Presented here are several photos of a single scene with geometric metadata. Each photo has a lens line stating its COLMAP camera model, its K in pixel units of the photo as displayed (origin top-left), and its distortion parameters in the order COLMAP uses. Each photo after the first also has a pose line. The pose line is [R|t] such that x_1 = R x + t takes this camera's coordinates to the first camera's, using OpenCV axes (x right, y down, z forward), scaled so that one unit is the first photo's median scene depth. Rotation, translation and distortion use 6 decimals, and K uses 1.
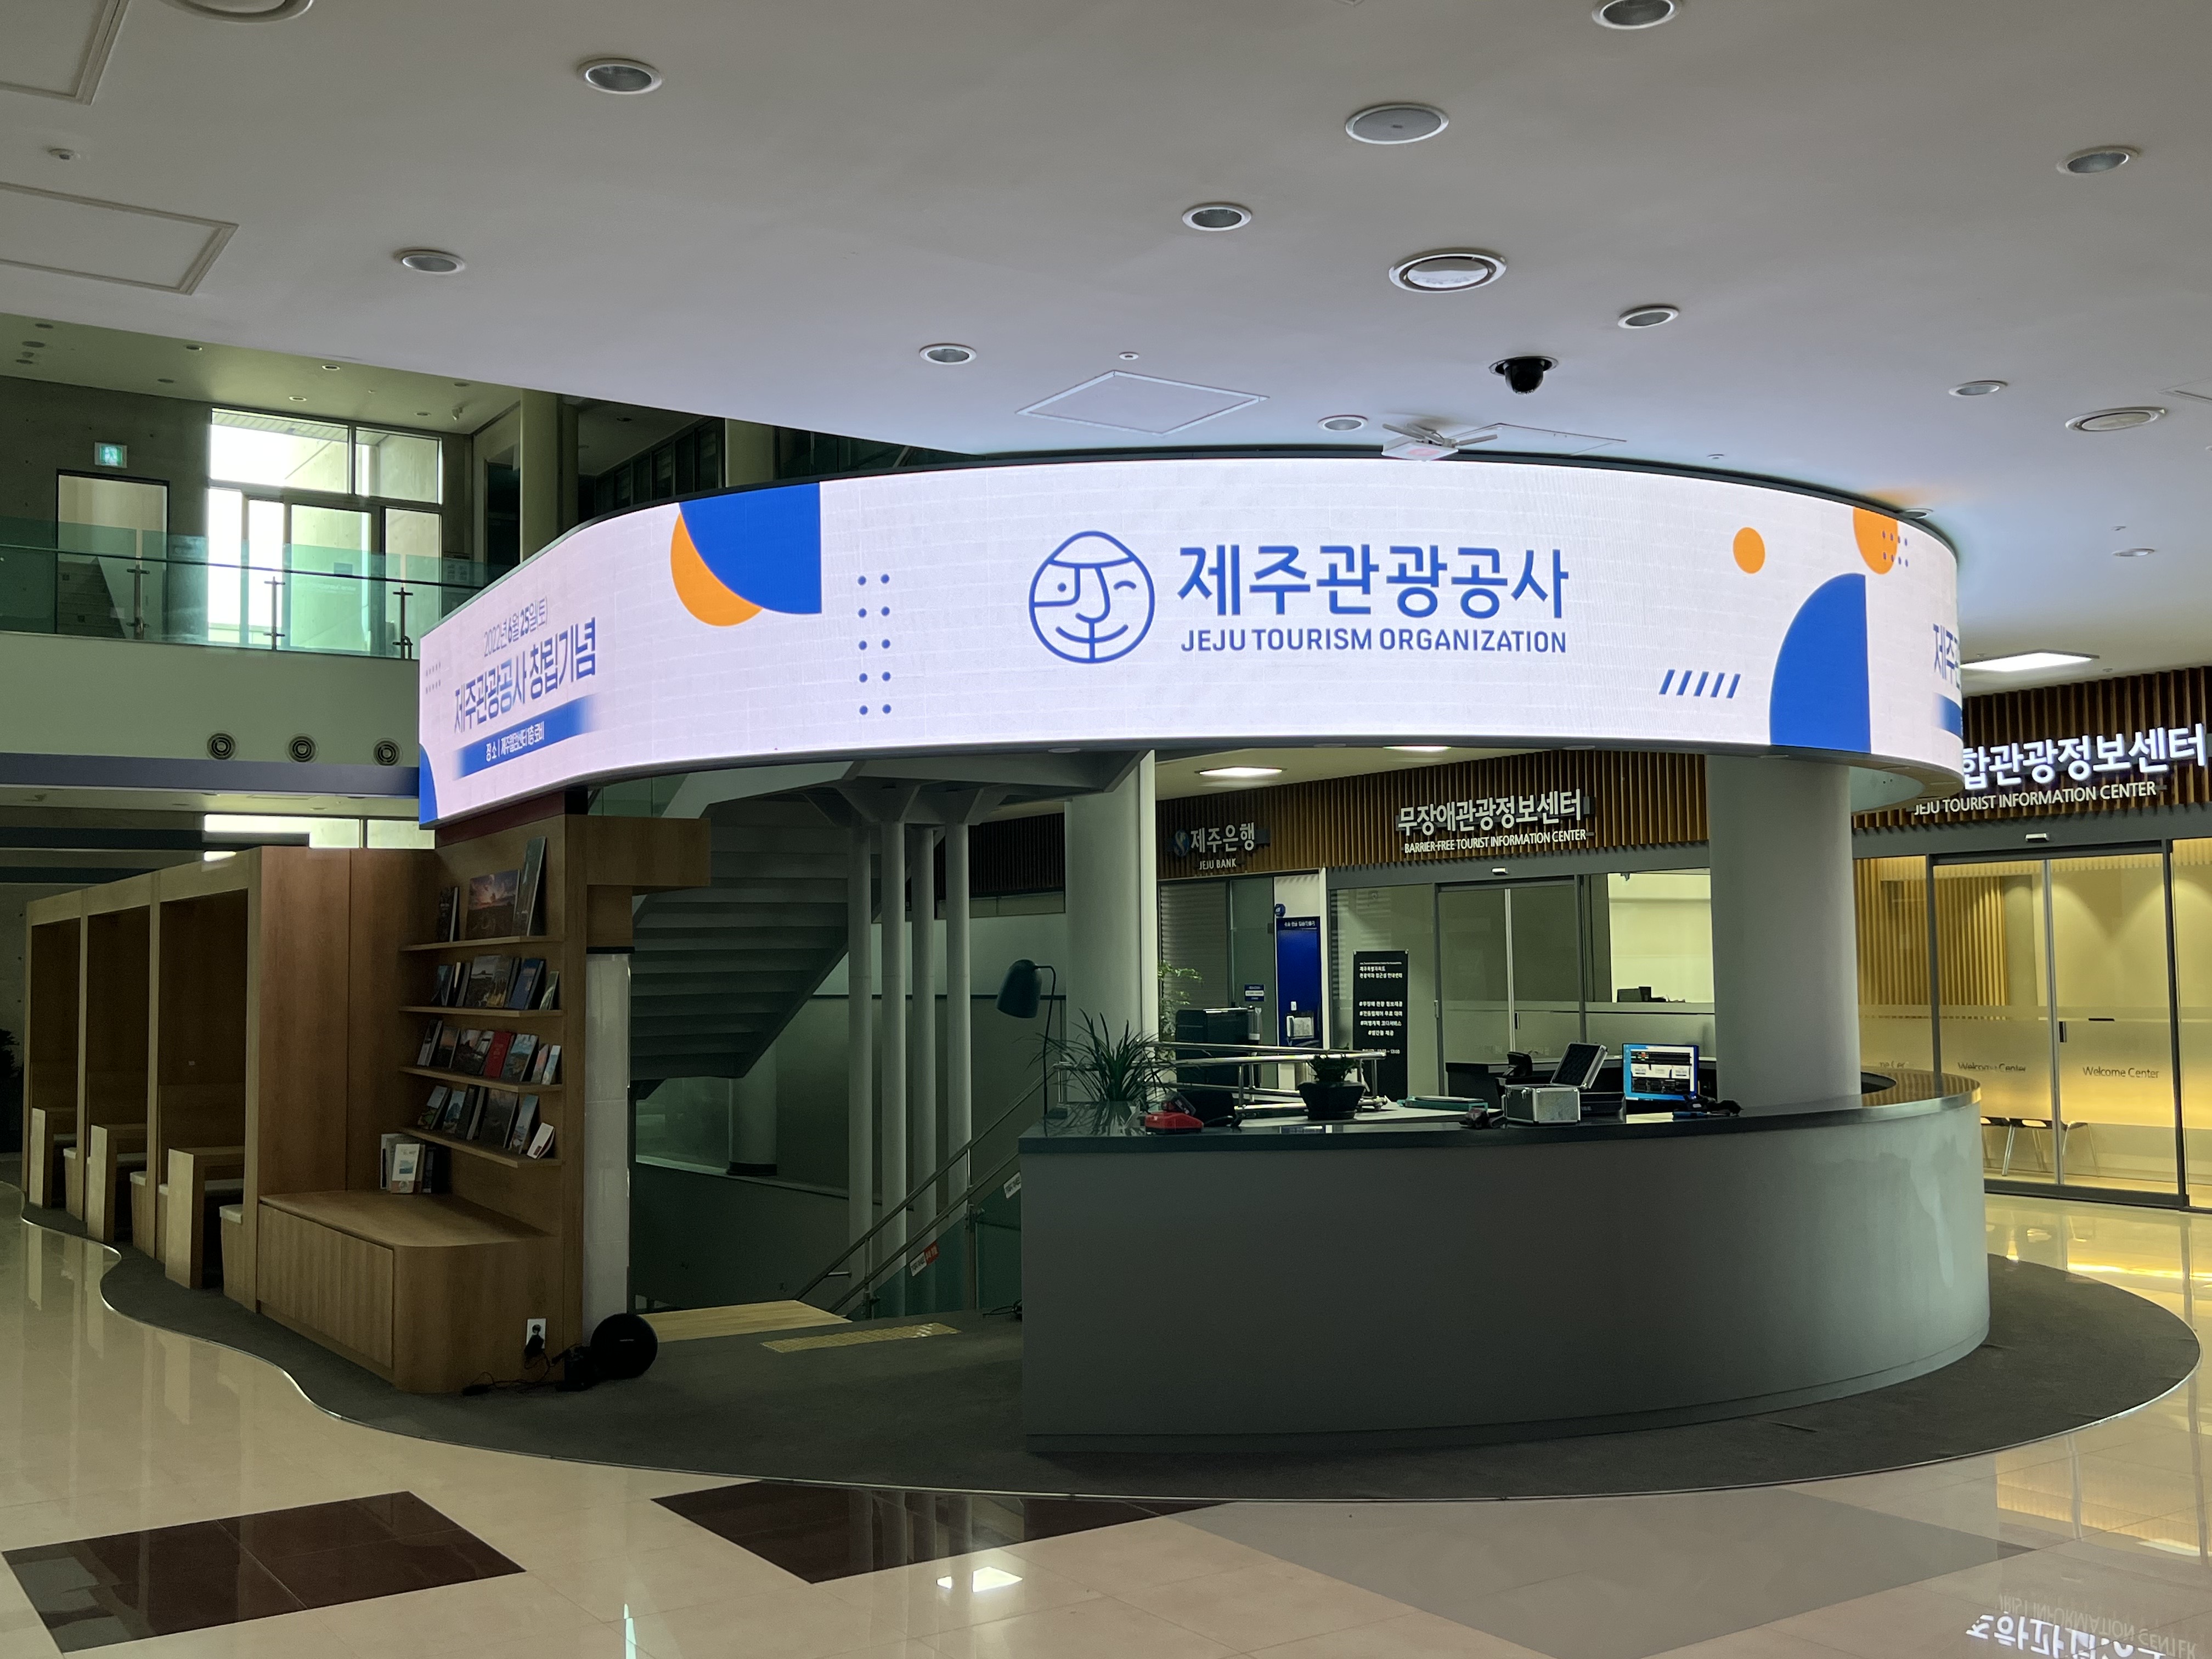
lens RADIAL K [[2129.0, 0, 1141.2], [0, 2129.0, 820.7], [0, 0, 1]] dist [0.097536, -0.142184]
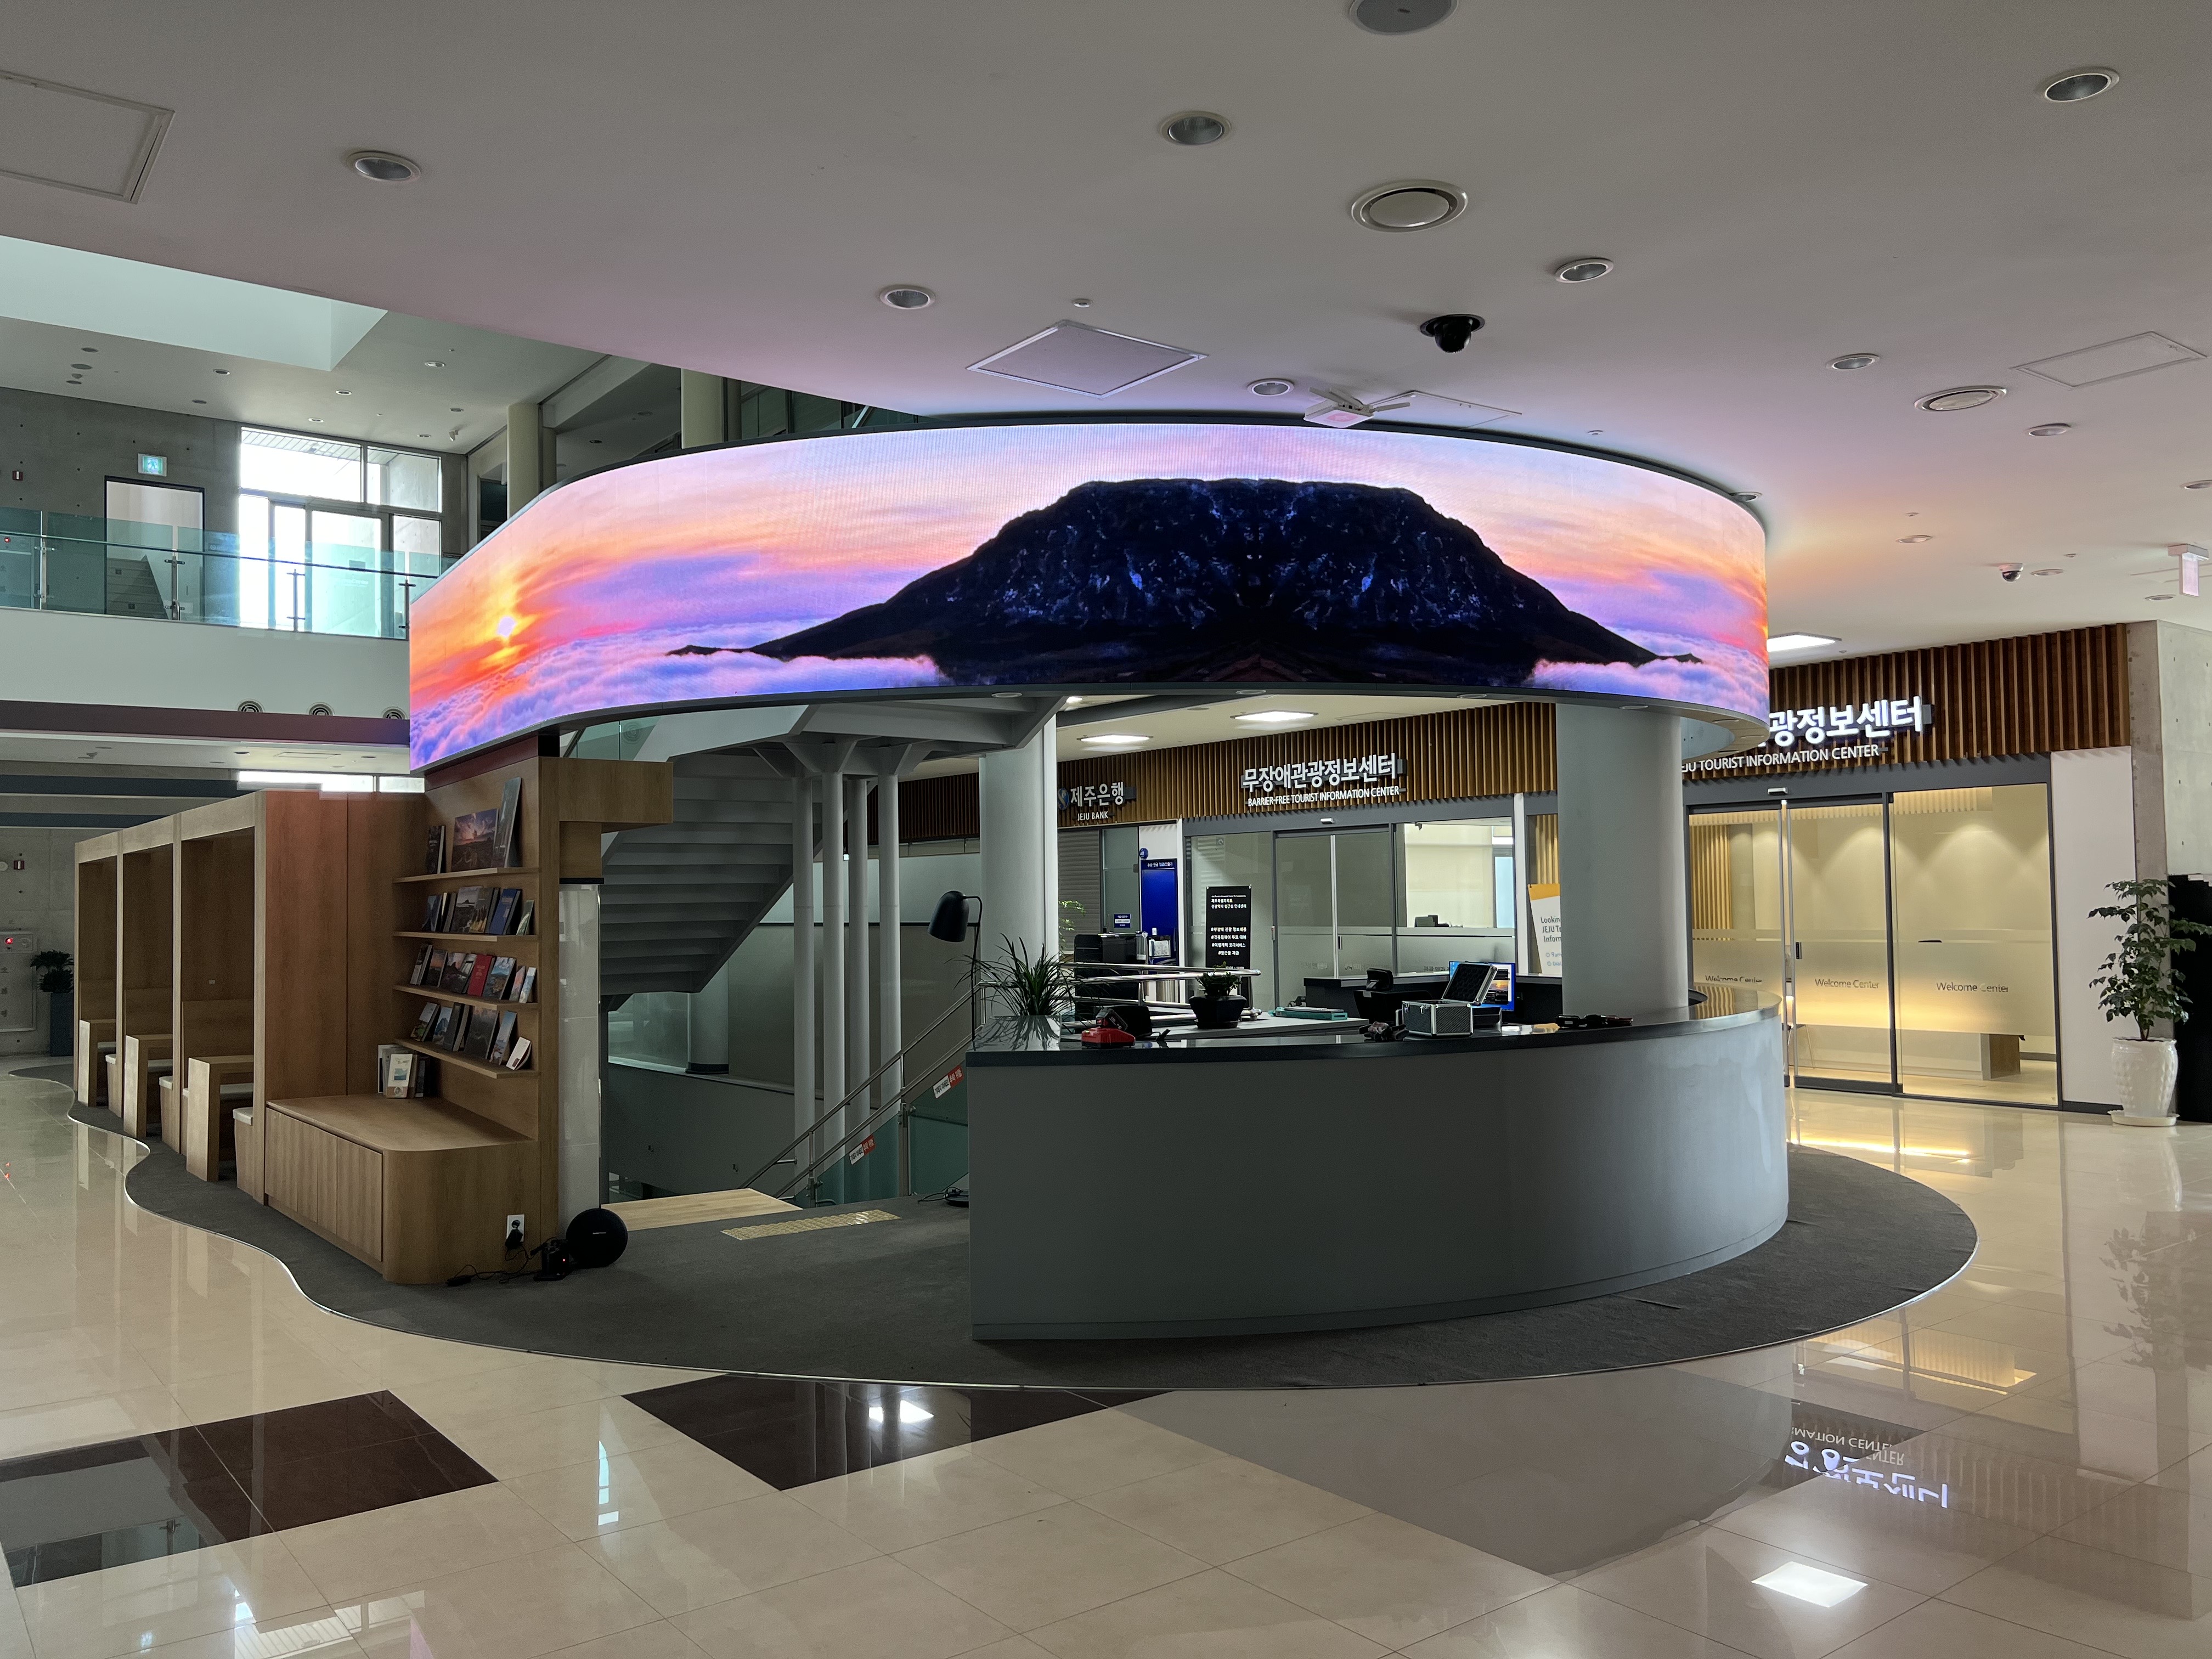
lens RADIAL K [[1662.8, 0, 1106.0], [0, 1662.8, 829.5], [0, 0, 1]] dist [0.084377, -0.108070]
pose [[0.998406, 0.001776, 0.056417, -0.016380], [-0.003195, 0.999681, 0.025072, 0.006889], [-0.056355, -0.025213, 0.998092, 0.074298]]
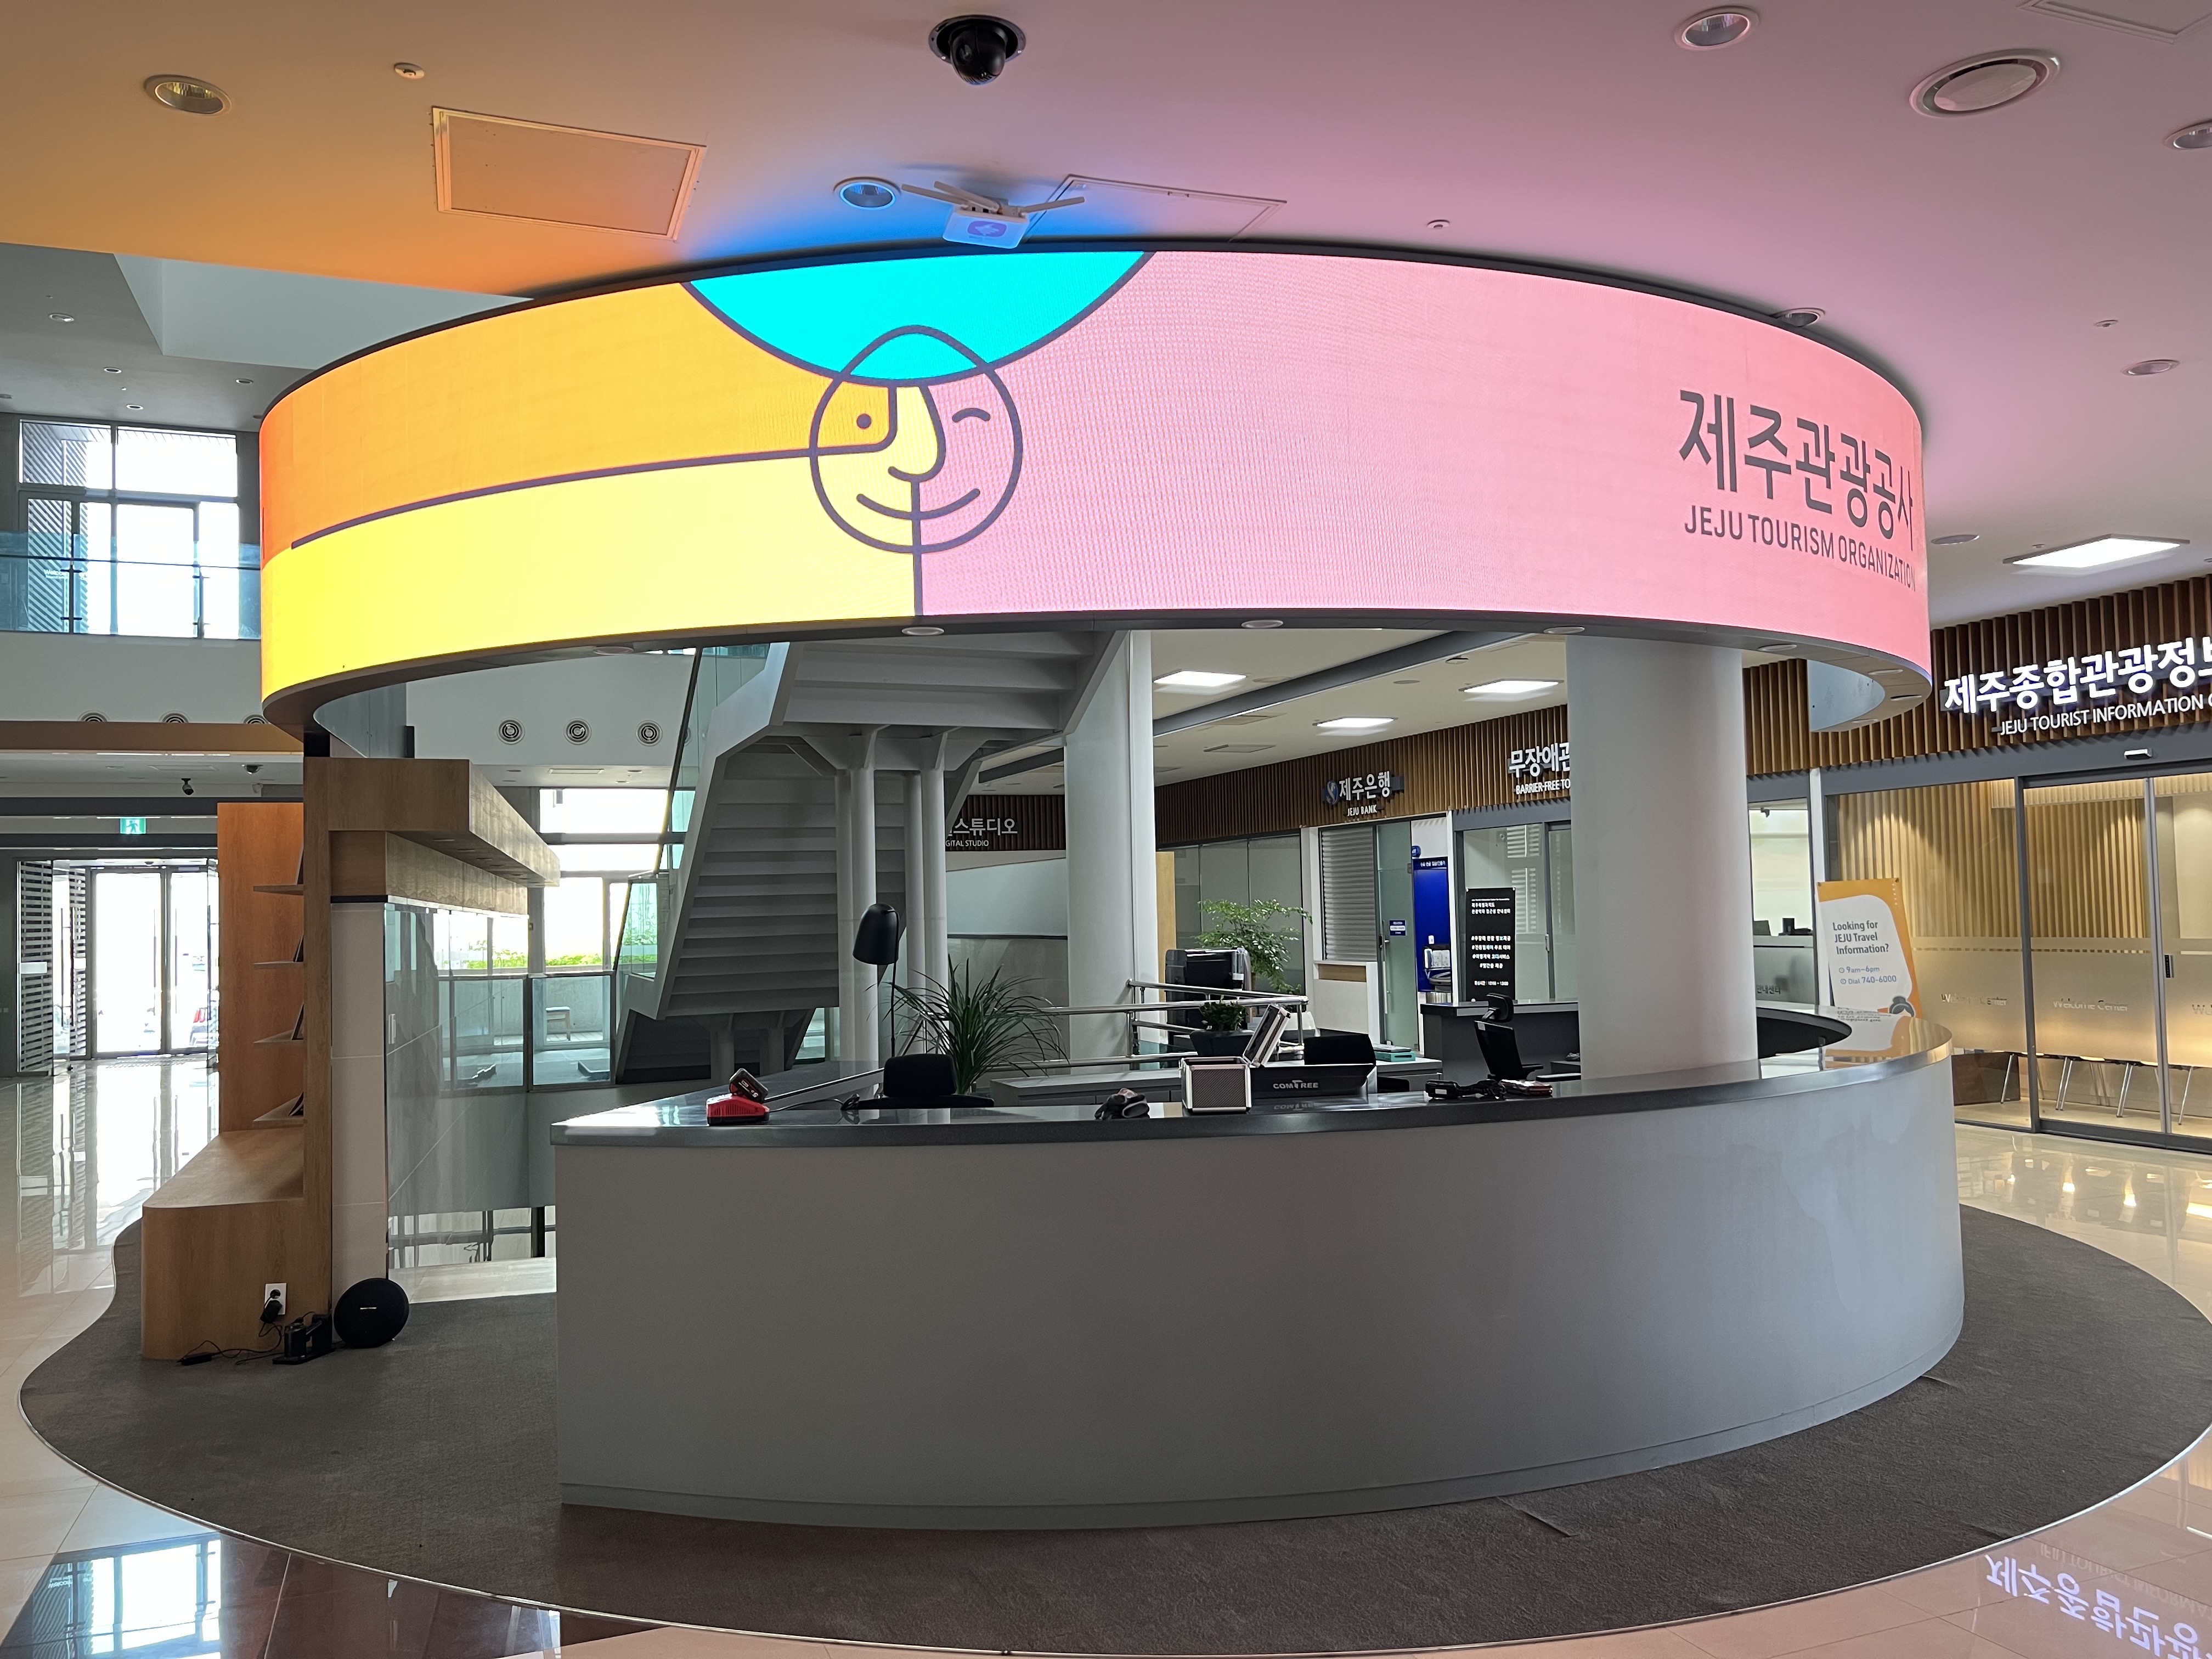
lens RADIAL K [[1694.2, 0, 1076.8], [0, 1694.2, 844.5], [0, 0, 1]] dist [0.019270, -0.005628]
pose [[0.975074, -0.018939, -0.221072, 0.137559], [0.026285, 0.999194, 0.030333, 0.012501], [0.220320, -0.035388, 0.974786, 0.197154]]
